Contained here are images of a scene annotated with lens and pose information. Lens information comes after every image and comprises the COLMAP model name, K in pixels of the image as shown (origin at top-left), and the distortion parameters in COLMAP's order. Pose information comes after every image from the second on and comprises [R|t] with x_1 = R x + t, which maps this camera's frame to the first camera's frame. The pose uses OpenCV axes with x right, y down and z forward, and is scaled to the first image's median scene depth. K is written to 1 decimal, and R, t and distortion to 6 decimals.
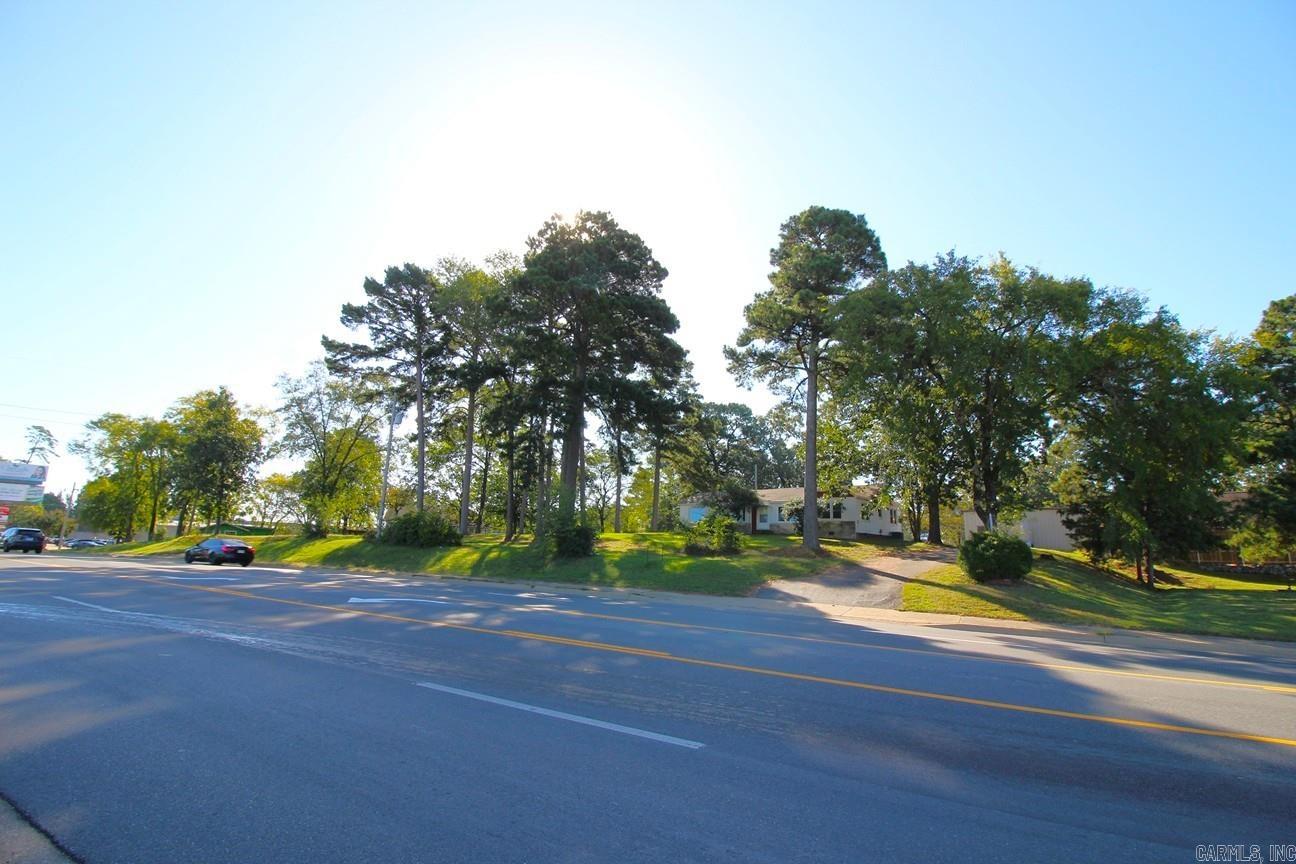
lens RADIAL K [[621.7, 0, 644.6], [0, 621.7, 437.9], [0, 0, 1]] dist [-0.004528, -0.012611]
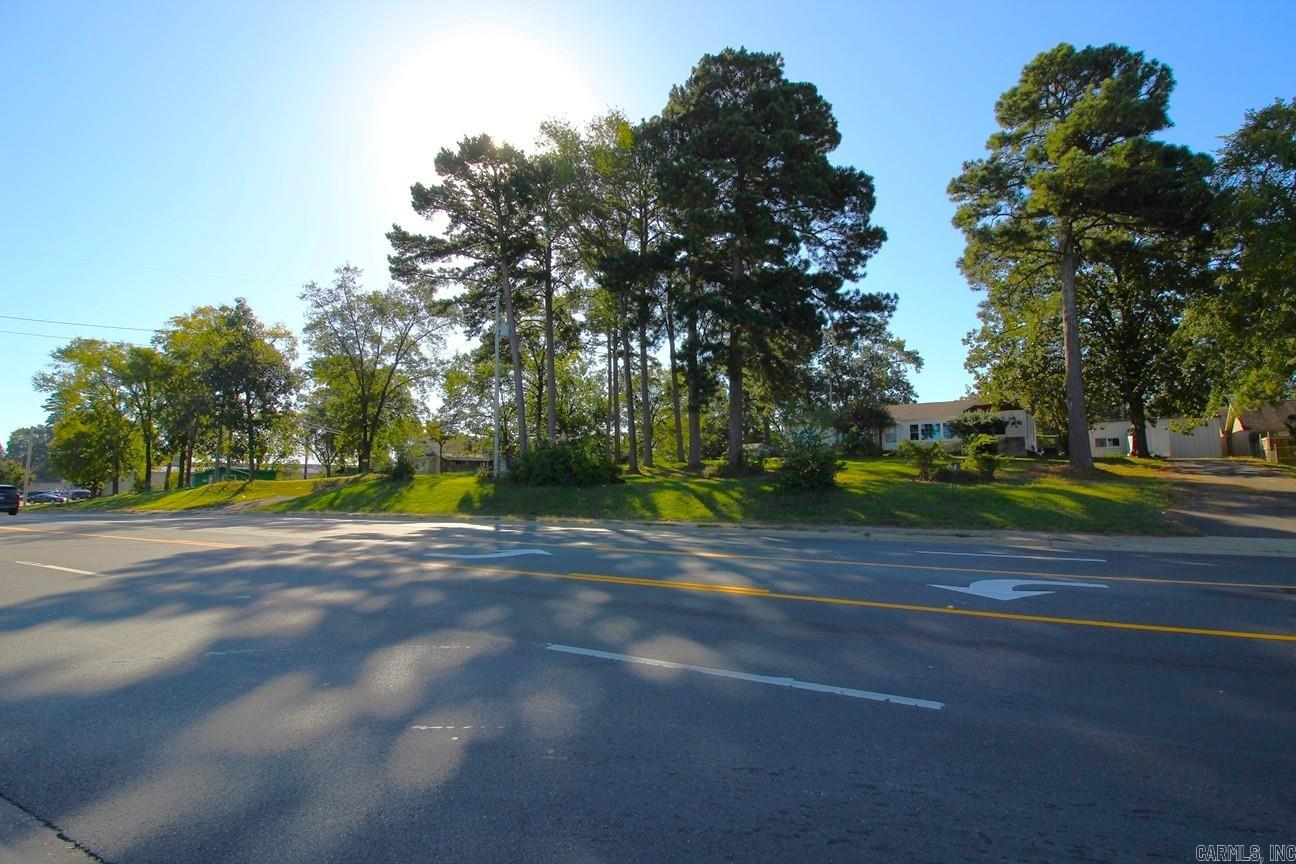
lens RADIAL K [[642.6, 0, 648.0], [0, 642.6, 432.0], [0, 0, 1]] dist [0.004131, -0.012725]
pose [[0.997608, -0.034300, 0.060011, -0.230903], [0.027480, 0.993442, 0.110983, 0.011630], [-0.063424, -0.109069, 0.992009, 0.130512]]
